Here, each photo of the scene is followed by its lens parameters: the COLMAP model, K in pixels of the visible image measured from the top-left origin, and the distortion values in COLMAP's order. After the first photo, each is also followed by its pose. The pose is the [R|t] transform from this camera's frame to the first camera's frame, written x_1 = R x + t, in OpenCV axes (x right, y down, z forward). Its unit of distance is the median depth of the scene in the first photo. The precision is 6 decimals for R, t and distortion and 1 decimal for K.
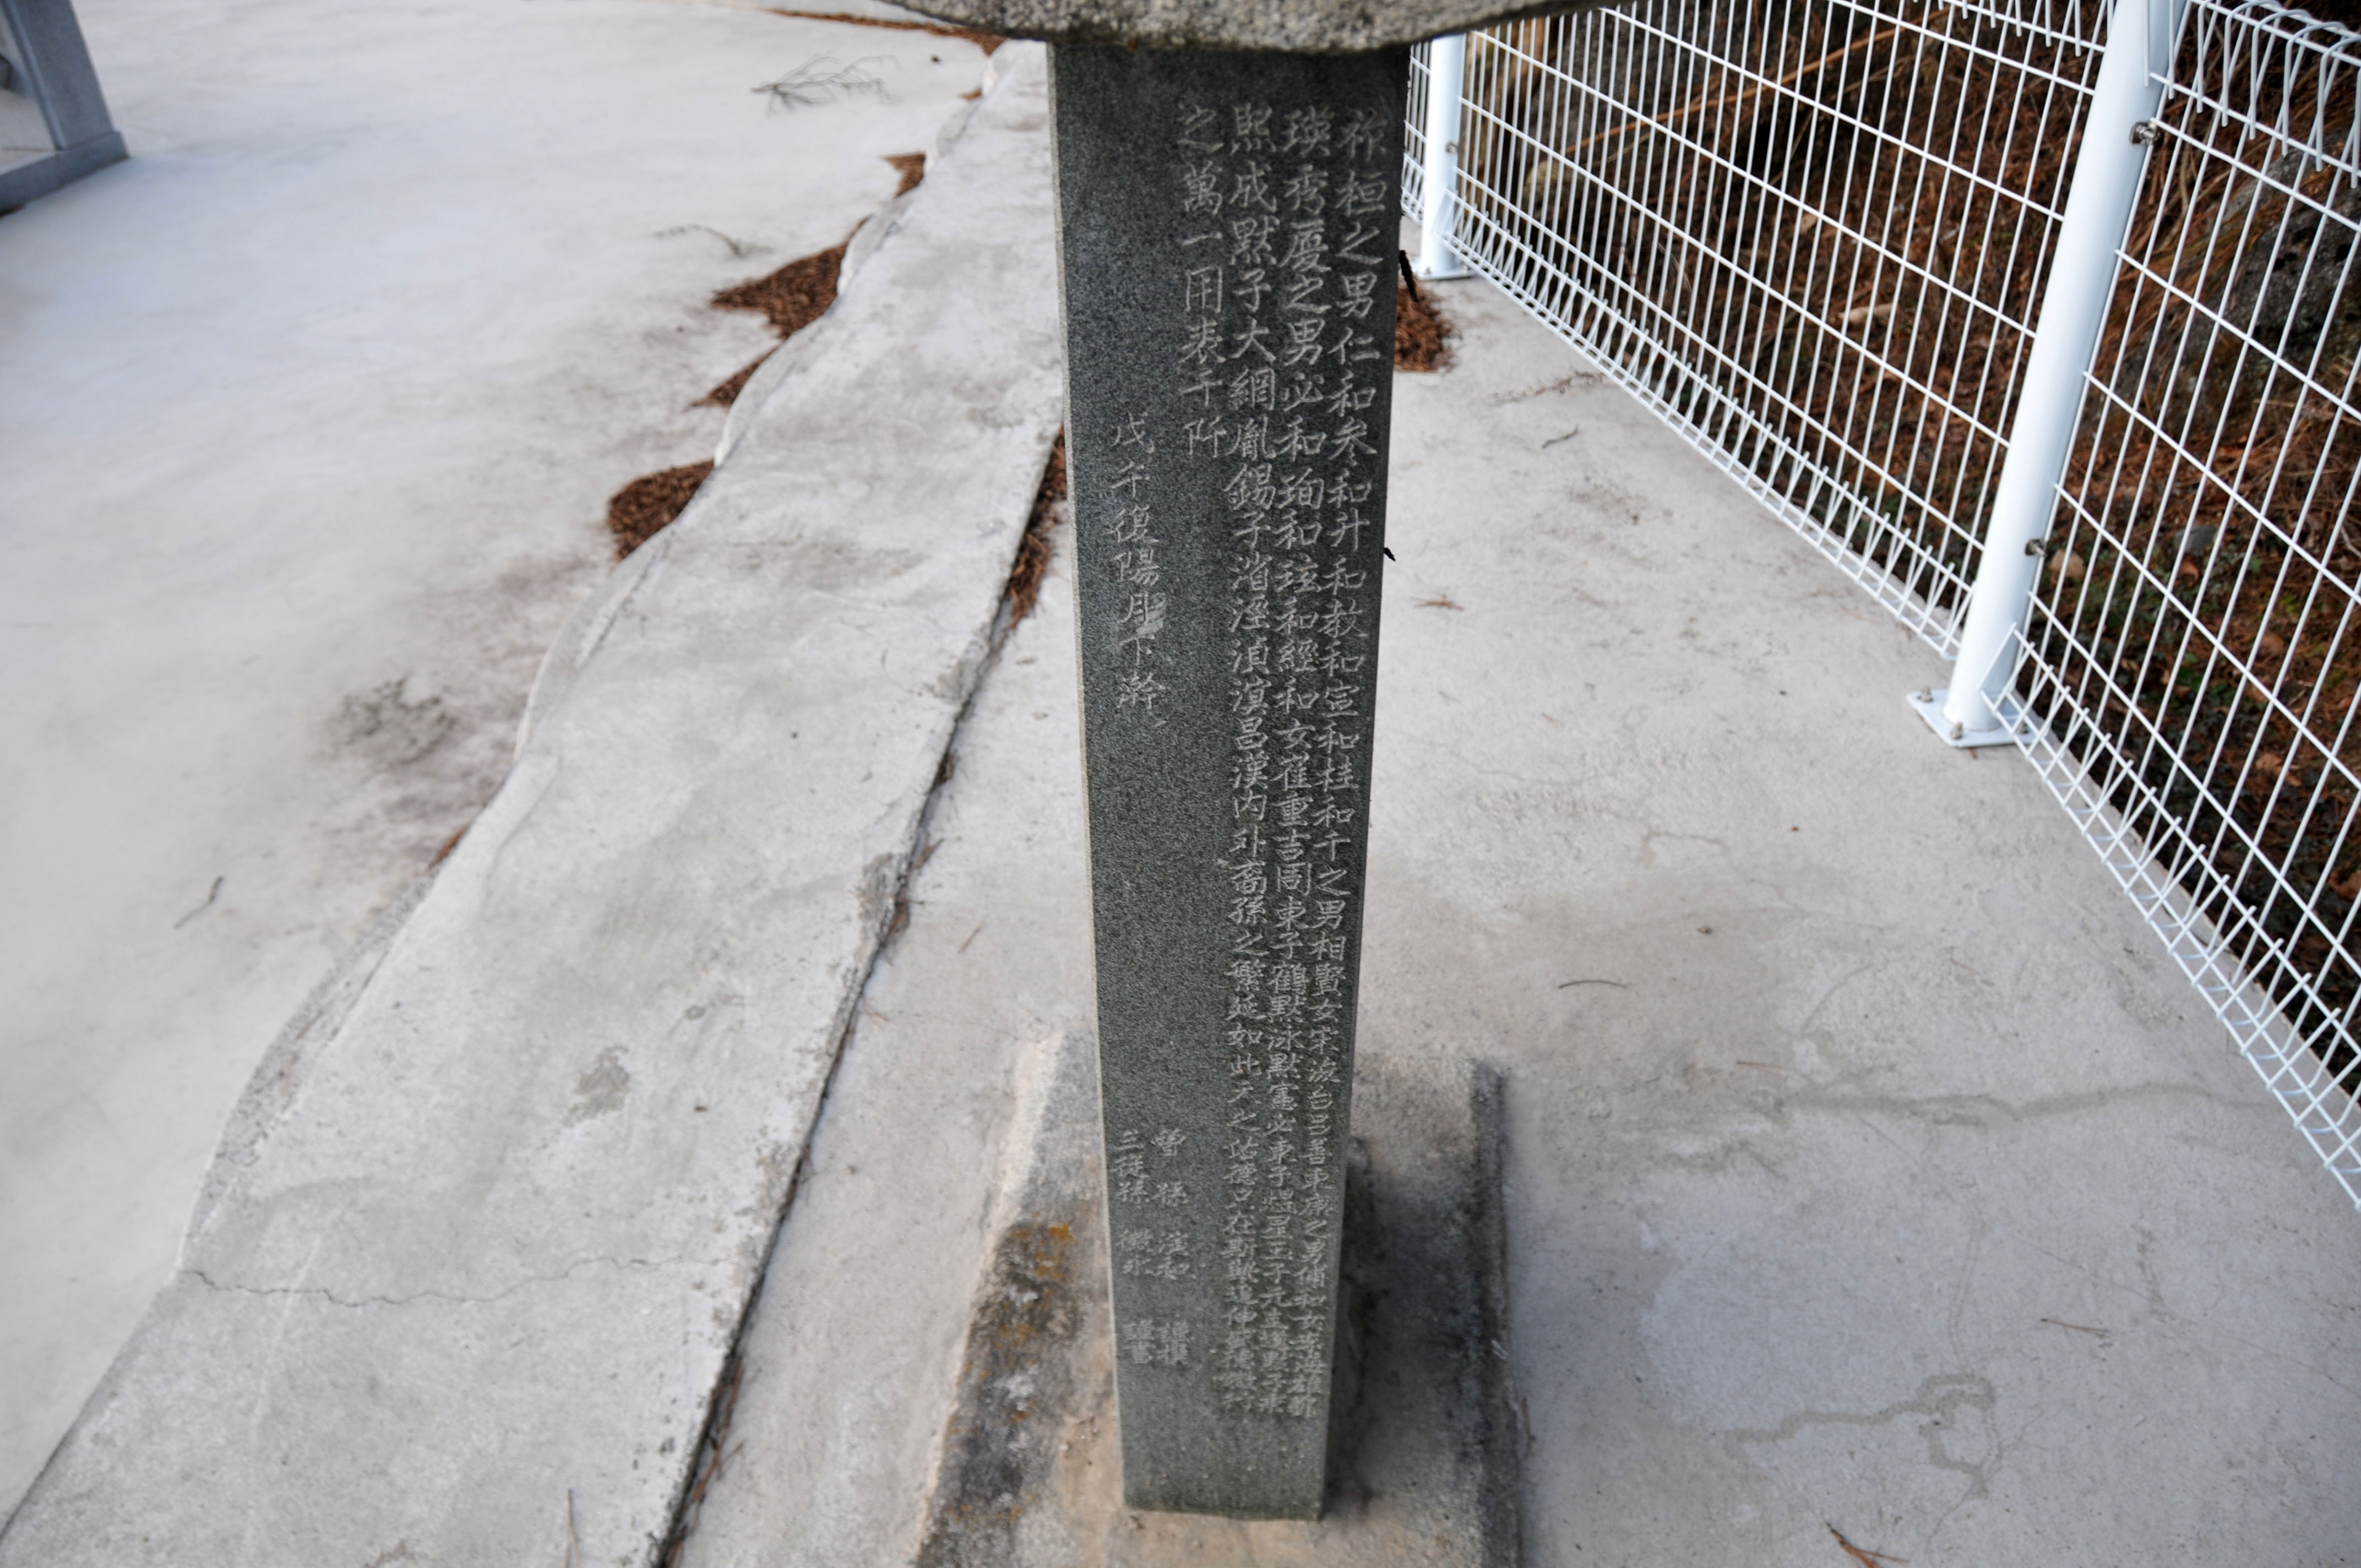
lens RADIAL K [[1844.3, 0, 1180.7], [0, 1844.3, 786.1], [0, 0, 1]] dist [-0.155680, 0.078540]
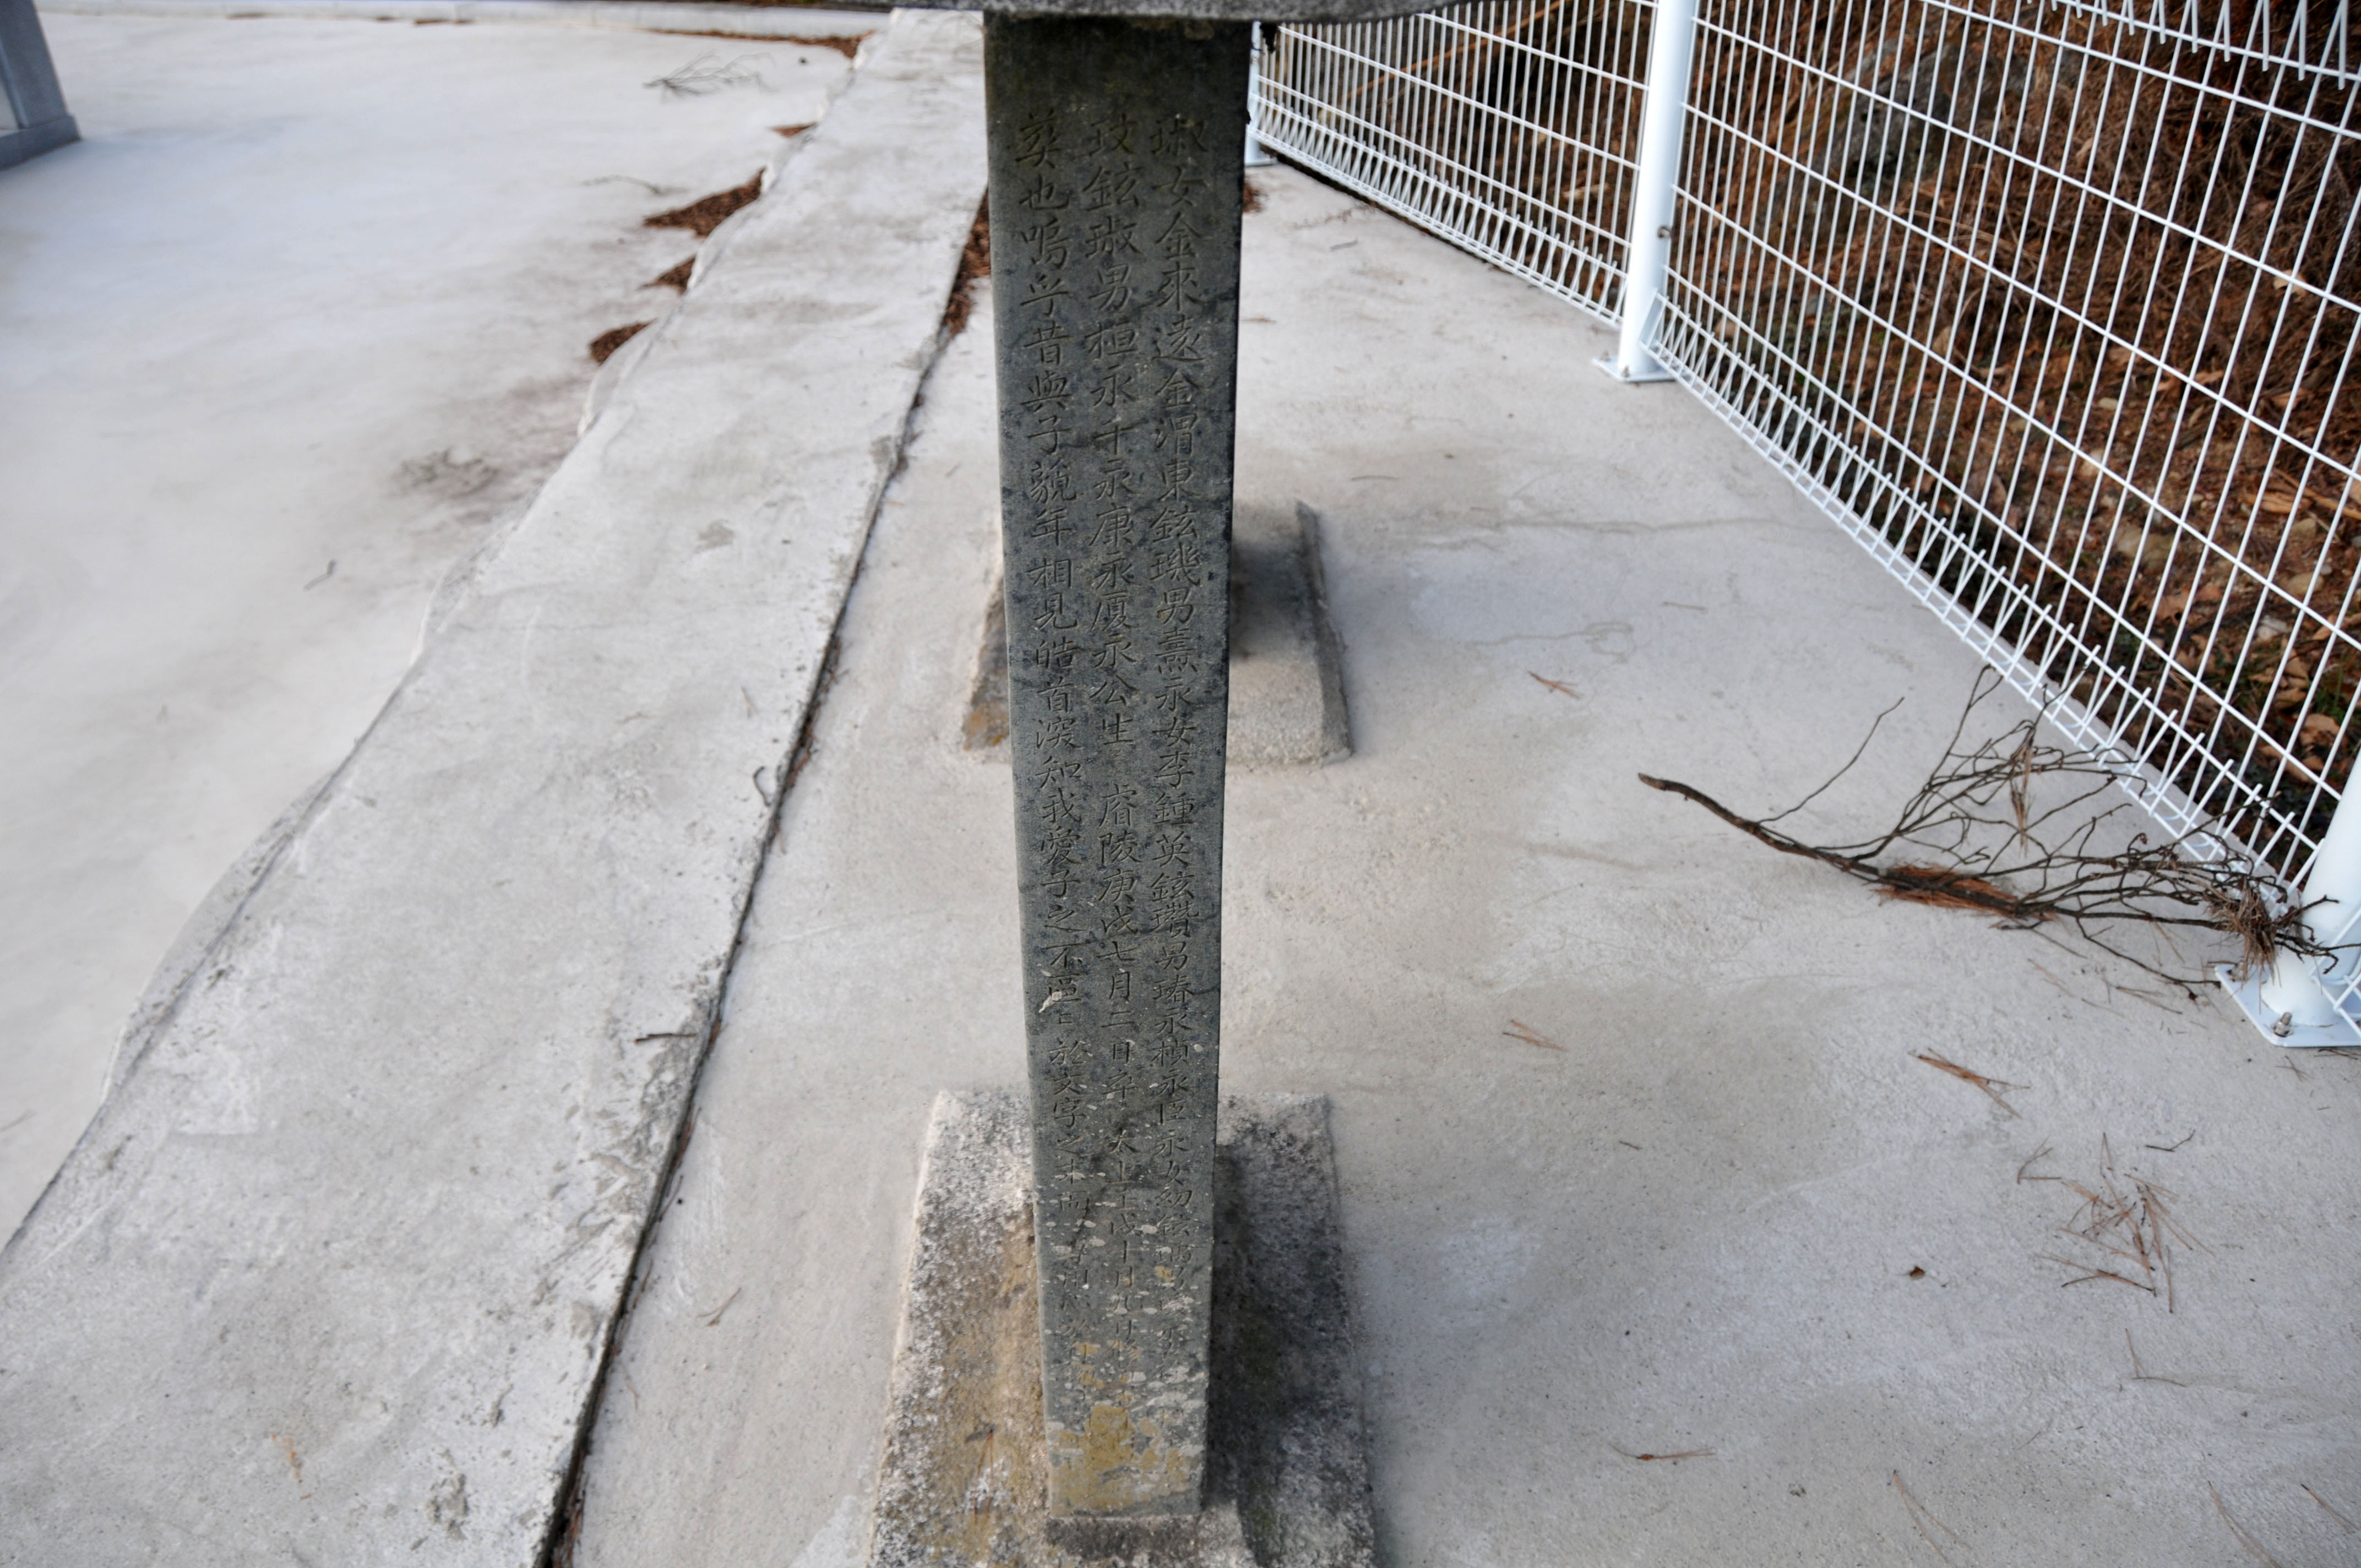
lens RADIAL K [[1844.3, 0, 1201.0], [0, 1844.3, 784.5], [0, 0, 1]] dist [-0.155680, 0.078540]
pose [[0.993521, -0.042751, 0.105301, -0.065367], [0.048039, 0.997682, -0.048198, 0.326967], [-0.102996, 0.052944, 0.993272, -0.359146]]
